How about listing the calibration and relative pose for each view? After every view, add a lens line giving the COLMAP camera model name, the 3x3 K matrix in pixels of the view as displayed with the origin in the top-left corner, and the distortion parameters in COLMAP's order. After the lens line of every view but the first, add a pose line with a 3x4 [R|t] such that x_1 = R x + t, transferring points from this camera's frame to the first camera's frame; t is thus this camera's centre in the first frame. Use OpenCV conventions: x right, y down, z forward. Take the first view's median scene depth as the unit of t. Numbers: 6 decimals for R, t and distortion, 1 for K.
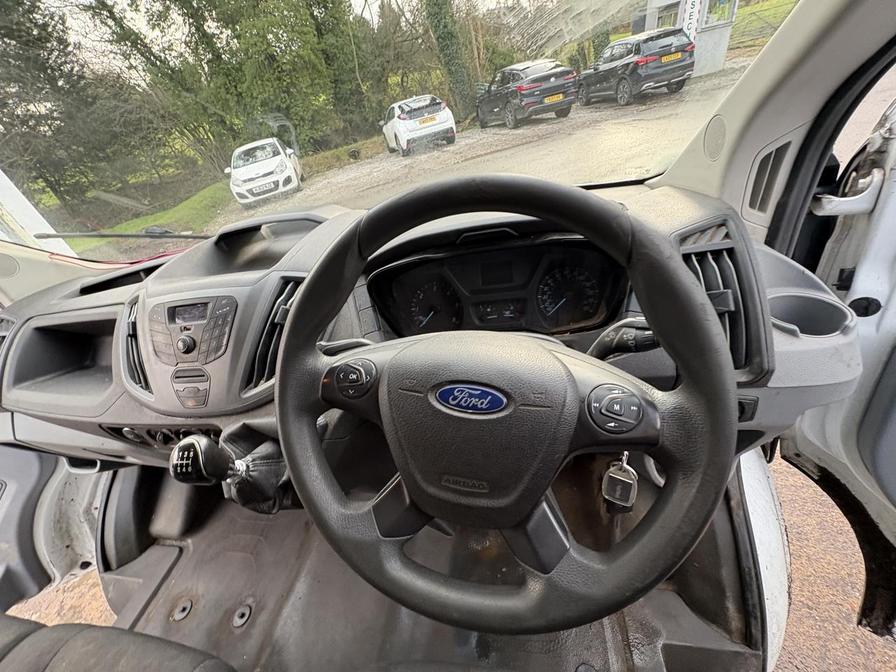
lens RADIAL K [[369.8, 0, 448.0], [0, 369.8, 336.0], [0, 0, 1]] dist [0.014919, -0.000179]
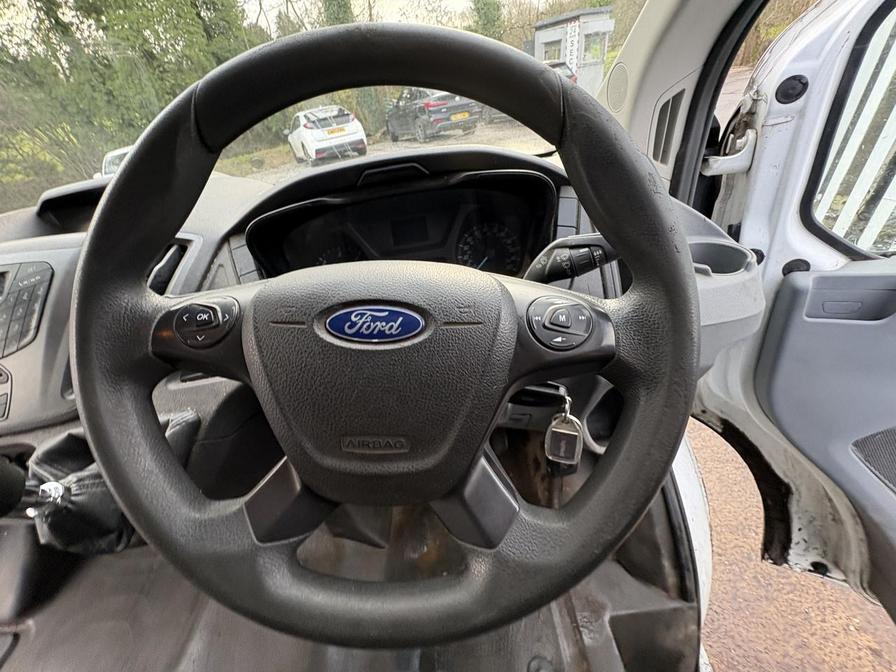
lens RADIAL K [[369.8, 0, 448.0], [0, 369.8, 336.0], [0, 0, 1]] dist [0.014919, -0.000179]
pose [[0.977790, -0.071272, 0.197098, 0.018627], [0.077482, 0.996706, -0.023964, 0.071416], [-0.194741, 0.038703, 0.980091, 0.085756]]
